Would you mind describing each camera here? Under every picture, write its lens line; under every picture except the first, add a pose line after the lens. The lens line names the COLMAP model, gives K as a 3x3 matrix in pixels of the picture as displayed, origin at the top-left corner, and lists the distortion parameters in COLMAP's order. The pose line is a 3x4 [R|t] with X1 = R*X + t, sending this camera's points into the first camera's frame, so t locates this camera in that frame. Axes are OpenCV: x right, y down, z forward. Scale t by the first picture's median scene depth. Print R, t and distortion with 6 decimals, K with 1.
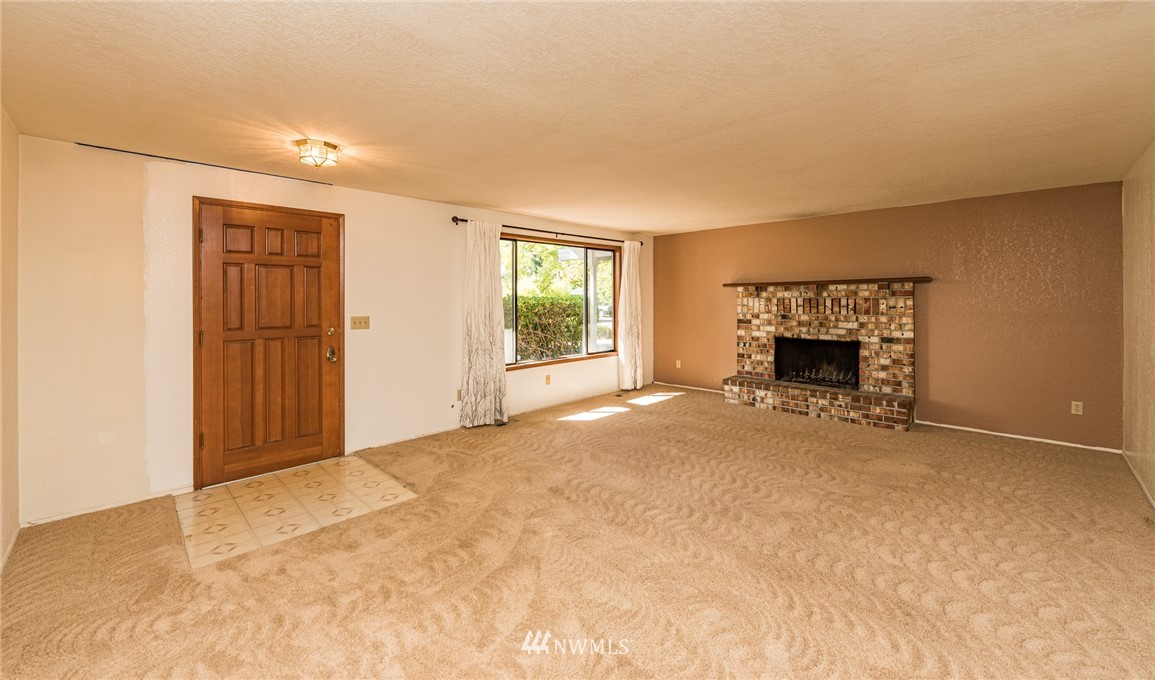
lens RADIAL K [[455.7, 0, 573.8], [0, 455.7, 299.1], [0, 0, 1]] dist [-0.003441, -0.000324]
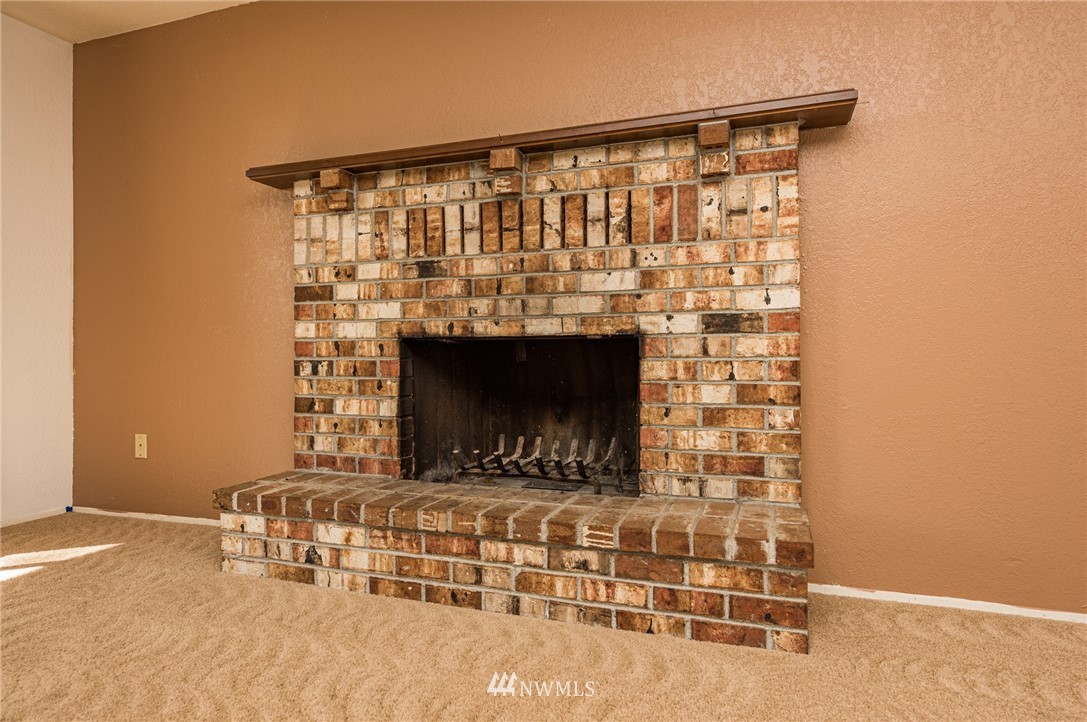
lens RADIAL K [[683.9, 0, 544.2], [0, 683.9, 359.3], [0, 0, 1]] dist [0.010797, 0.000835]
pose [[0.896126, -0.004312, 0.443779, 0.358574], [-0.002380, 0.999892, 0.014523, 0.100321], [-0.443793, -0.014071, 0.896019, 0.604188]]
